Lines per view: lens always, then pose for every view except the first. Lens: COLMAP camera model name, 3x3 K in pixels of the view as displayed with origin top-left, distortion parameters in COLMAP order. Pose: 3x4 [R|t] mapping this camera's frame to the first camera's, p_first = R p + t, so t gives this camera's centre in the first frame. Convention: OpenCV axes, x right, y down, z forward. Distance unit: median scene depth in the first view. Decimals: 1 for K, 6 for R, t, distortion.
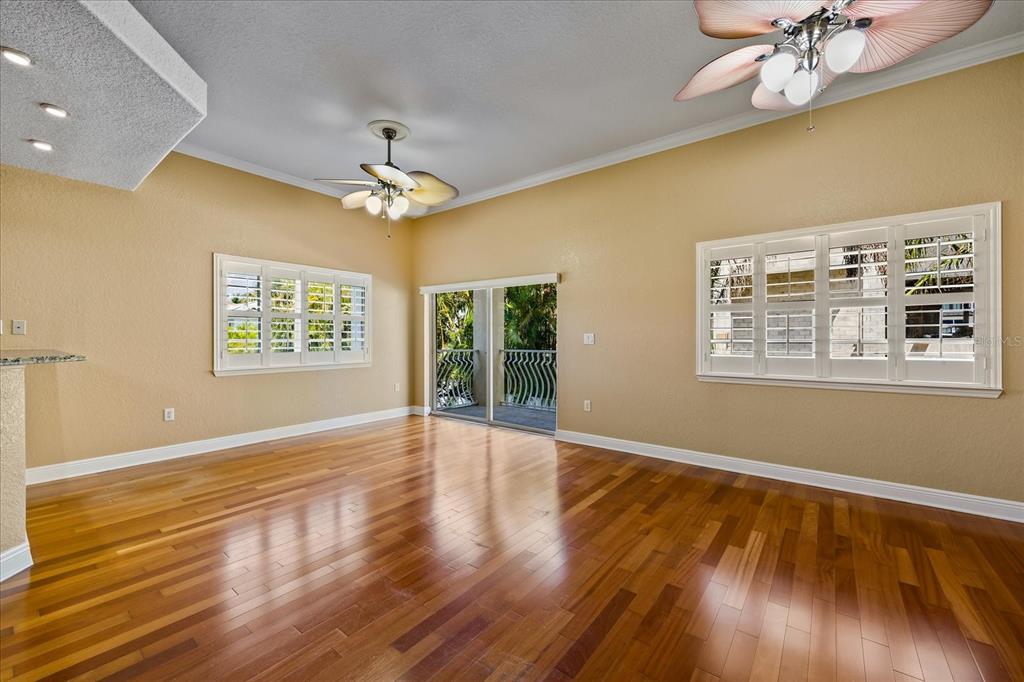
lens RADIAL K [[407.7, 0, 512.0], [0, 407.7, 341.0], [0, 0, 1]] dist [-0.001963, -0.000135]
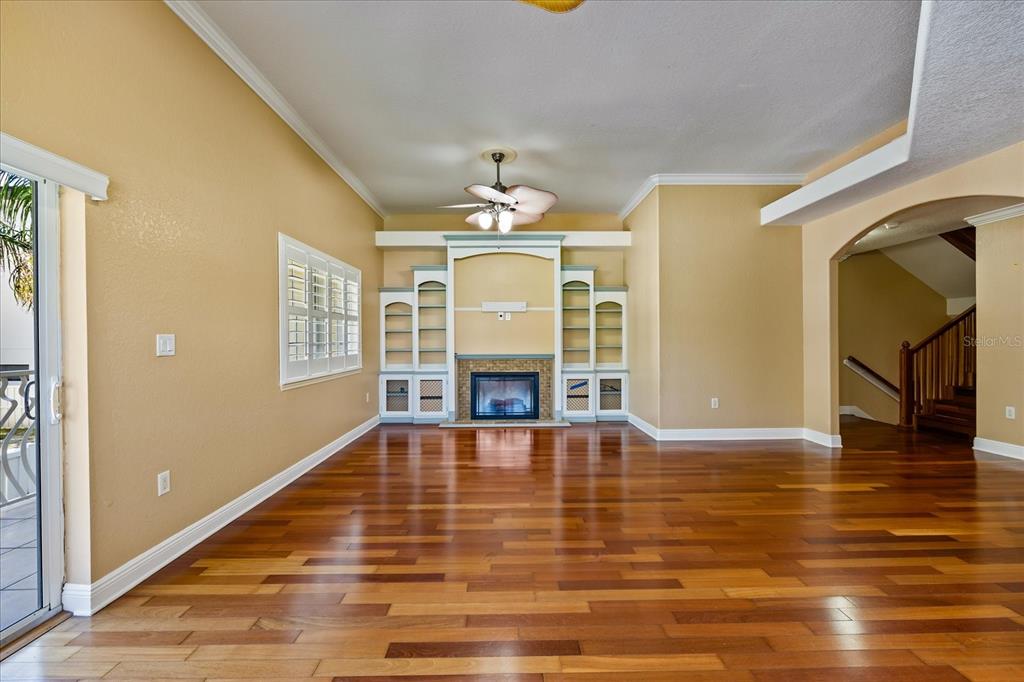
lens RADIAL K [[410.7, 0, 513.7], [0, 410.7, 338.3], [0, 0, 1]] dist [-0.002486, -0.000052]
pose [[-0.629632, 0.007113, 0.776861, -0.536031], [0.013054, 0.999914, 0.001425, -0.009609], [-0.776784, 0.011038, -0.629671, 1.154799]]
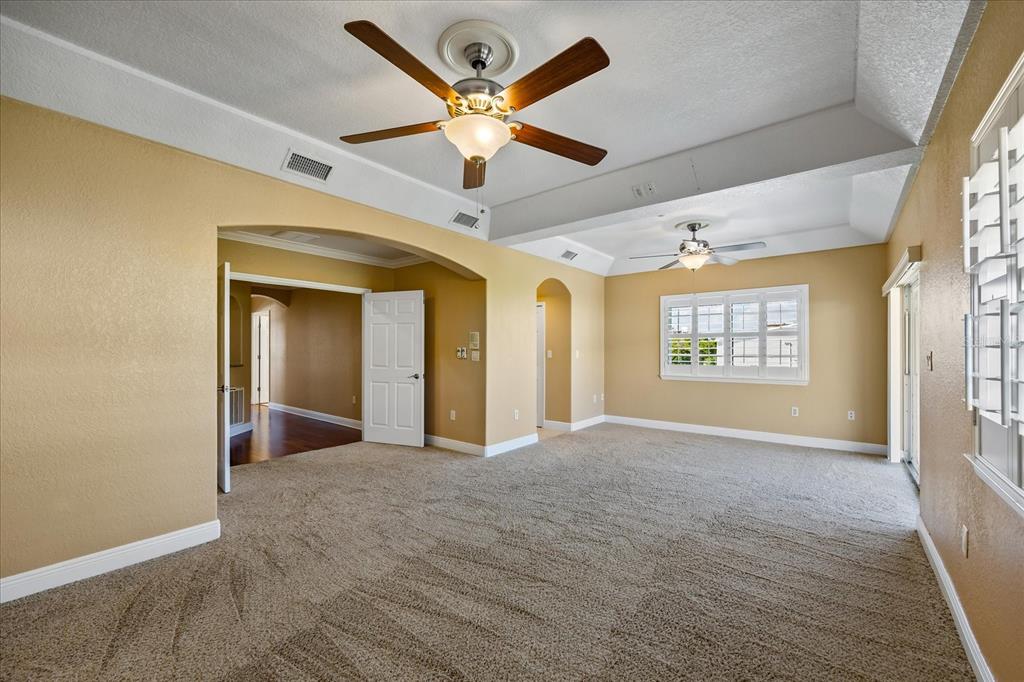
lens RADIAL K [[412.5, 0, 511.2], [0, 412.5, 344.0], [0, 0, 1]] dist [-0.001705, -0.000203]
pose [[-0.032682, -0.008534, -0.999429, 0.886691], [-0.006020, 0.999947, -0.008341, -0.027175], [0.999448, 0.005744, -0.032731, 0.555356]]
